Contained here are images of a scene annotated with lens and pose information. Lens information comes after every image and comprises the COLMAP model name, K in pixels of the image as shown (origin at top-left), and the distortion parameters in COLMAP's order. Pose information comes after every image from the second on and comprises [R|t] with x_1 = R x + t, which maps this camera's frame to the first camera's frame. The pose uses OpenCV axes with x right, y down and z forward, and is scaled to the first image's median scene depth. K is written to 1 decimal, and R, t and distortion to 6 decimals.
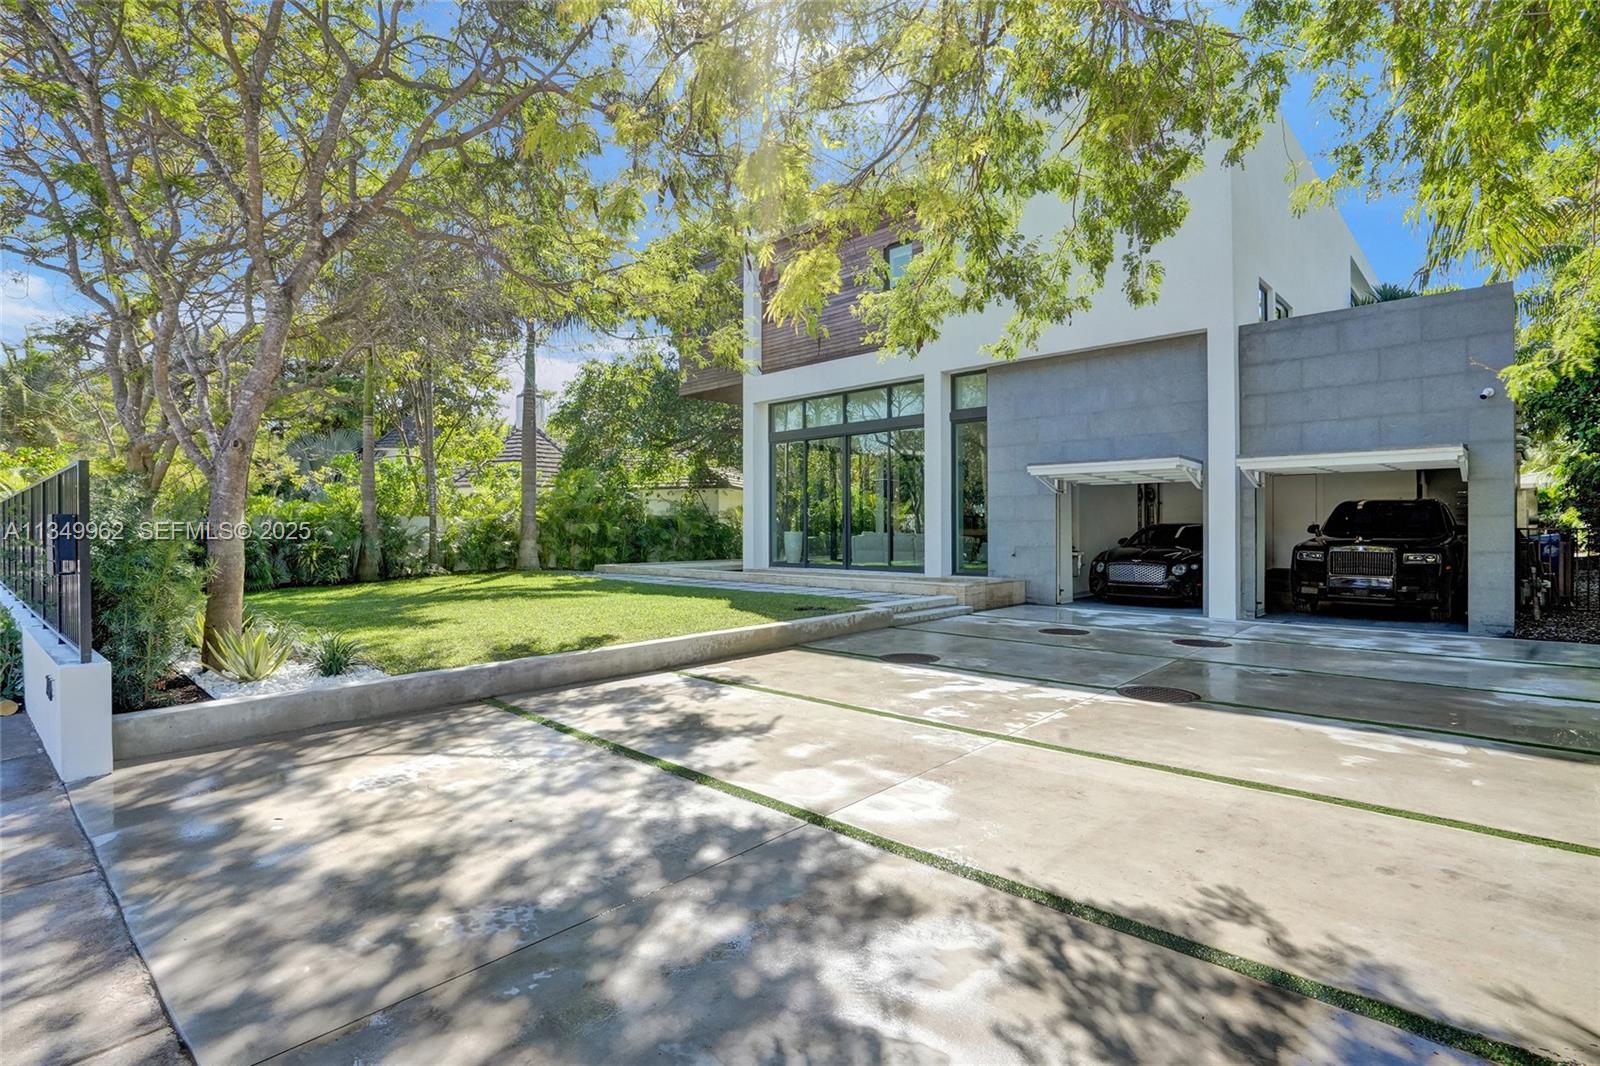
lens RADIAL K [[754.2, 0, 800.0], [0, 754.2, 533.0], [0, 0, 1]] dist [0.000029, 0.000004]
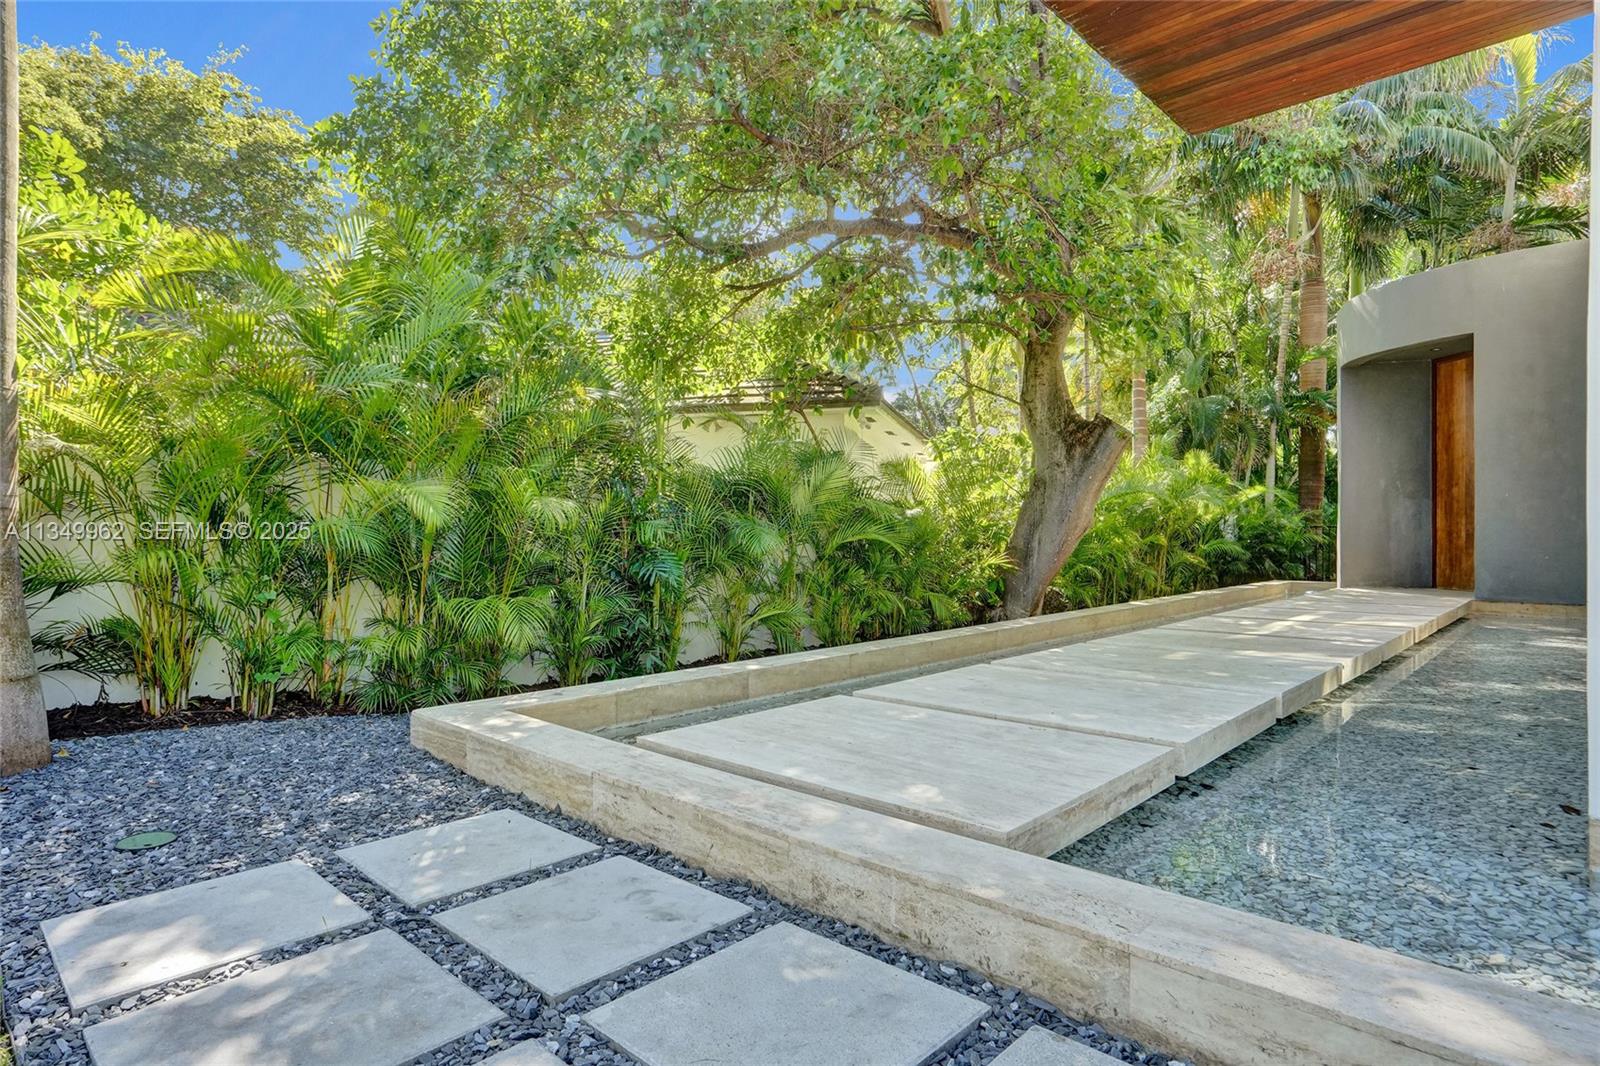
lens RADIAL K [[875.8, 0, 800.0], [0, 875.8, 533.0], [0, 0, 1]] dist [0.000081, 0.000018]
pose [[0.999988, 0.003517, 0.003451, -0.164243], [-0.003518, 0.999994, 0.000220, 0.001085], [-0.003451, -0.000232, 0.999994, 0.711059]]
